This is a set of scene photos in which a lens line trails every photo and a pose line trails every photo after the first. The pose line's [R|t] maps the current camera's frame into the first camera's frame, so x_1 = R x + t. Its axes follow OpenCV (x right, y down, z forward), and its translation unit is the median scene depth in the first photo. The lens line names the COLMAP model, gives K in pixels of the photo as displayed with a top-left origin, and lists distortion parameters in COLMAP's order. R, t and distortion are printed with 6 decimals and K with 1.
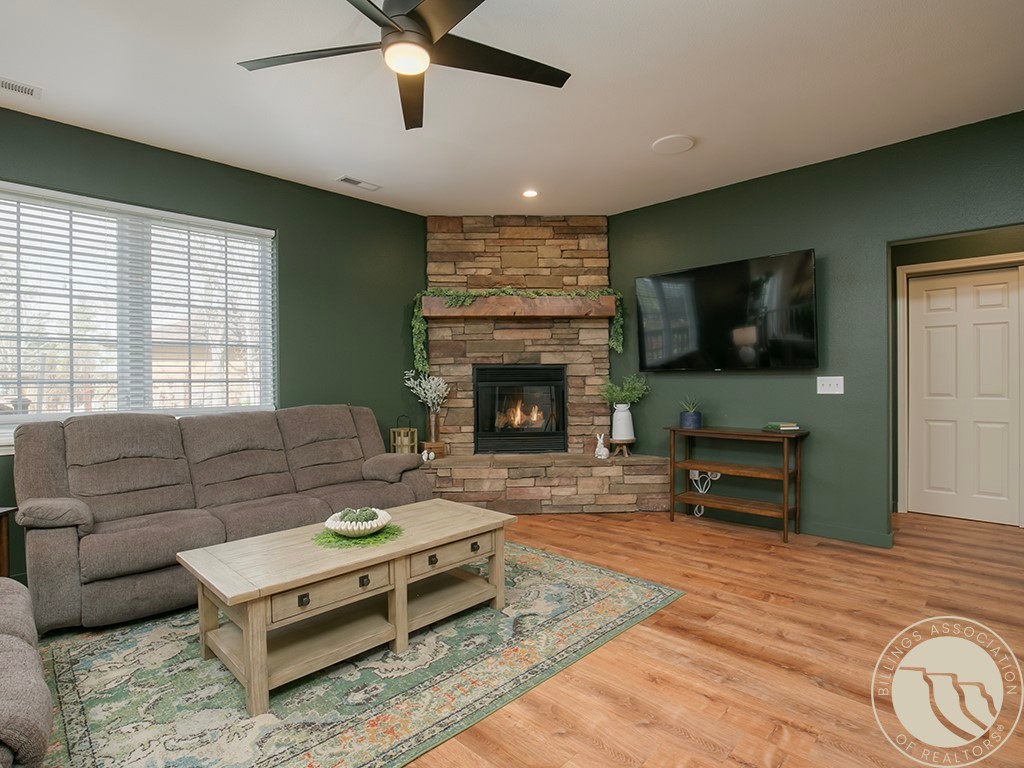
lens RADIAL K [[526.2, 0, 516.4], [0, 526.2, 384.2], [0, 0, 1]] dist [-0.028659, 0.002849]
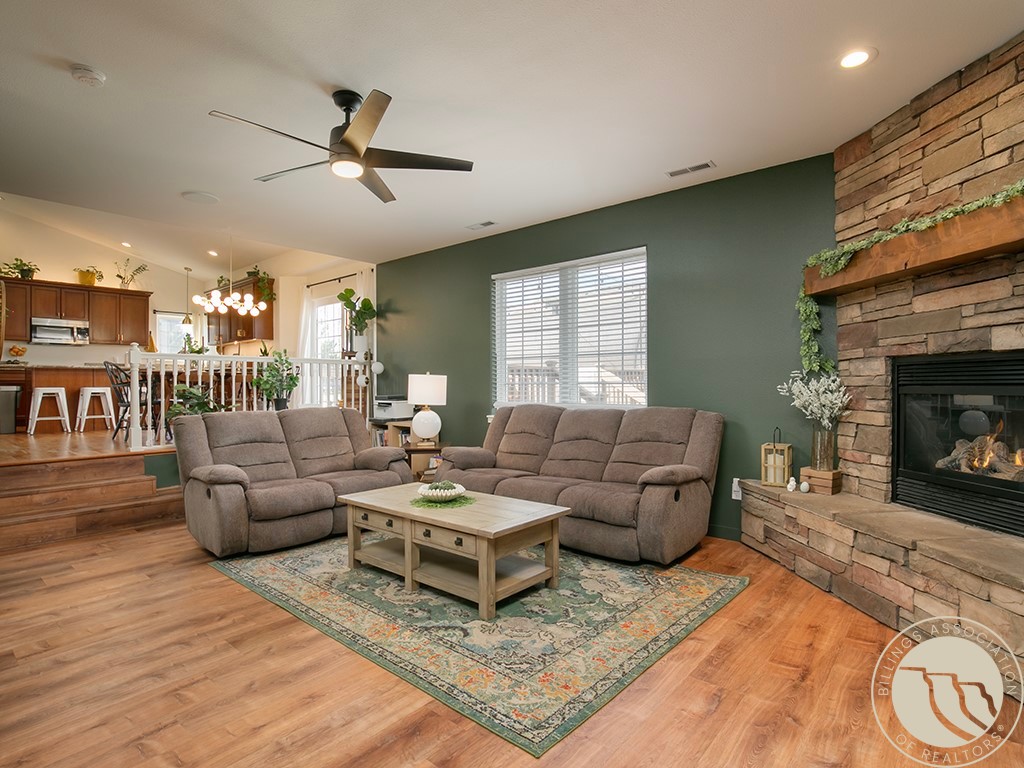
lens RADIAL K [[526.2, 0, 516.4], [0, 526.2, 384.2], [0, 0, 1]] dist [-0.028659, 0.002849]
pose [[0.073644, 0.009275, -0.997241, 0.533967], [-0.001672, 0.999956, 0.009177, -0.011620], [0.997283, 0.000992, 0.073657, 0.557880]]
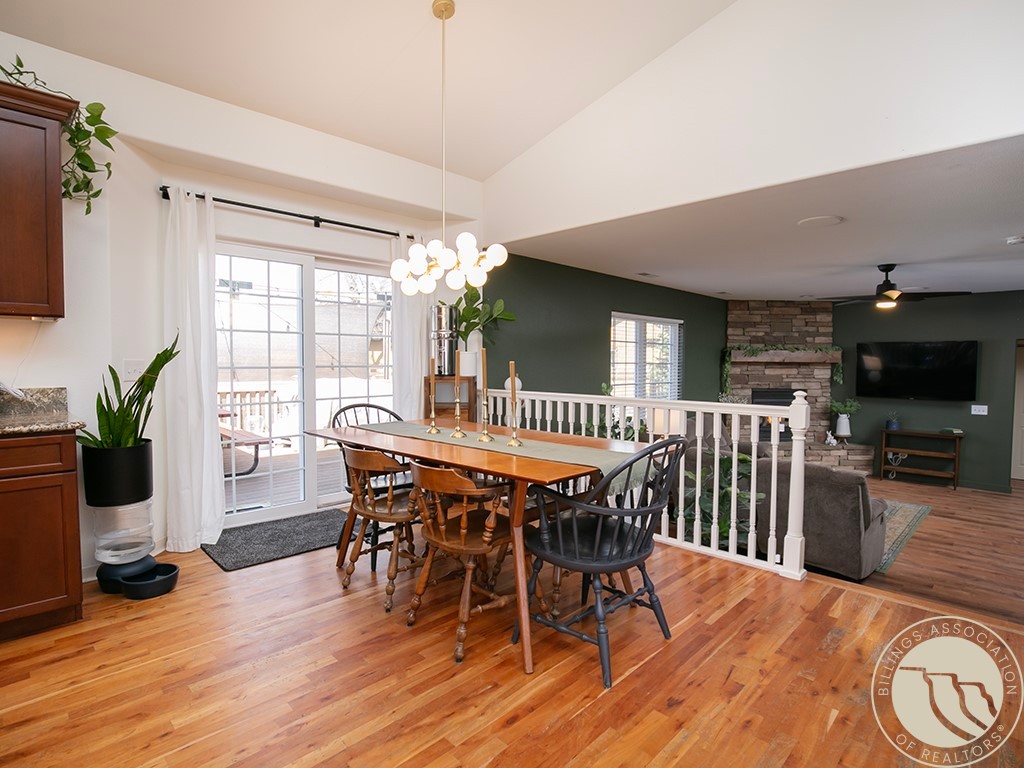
lens RADIAL K [[526.2, 0, 516.4], [0, 526.2, 384.2], [0, 0, 1]] dist [-0.028659, 0.002849]
pose [[0.999784, 0.017509, -0.011201, -0.882996], [-0.017068, 0.999120, 0.038324, -0.111347], [0.011862, -0.038125, 0.999203, -0.742951]]
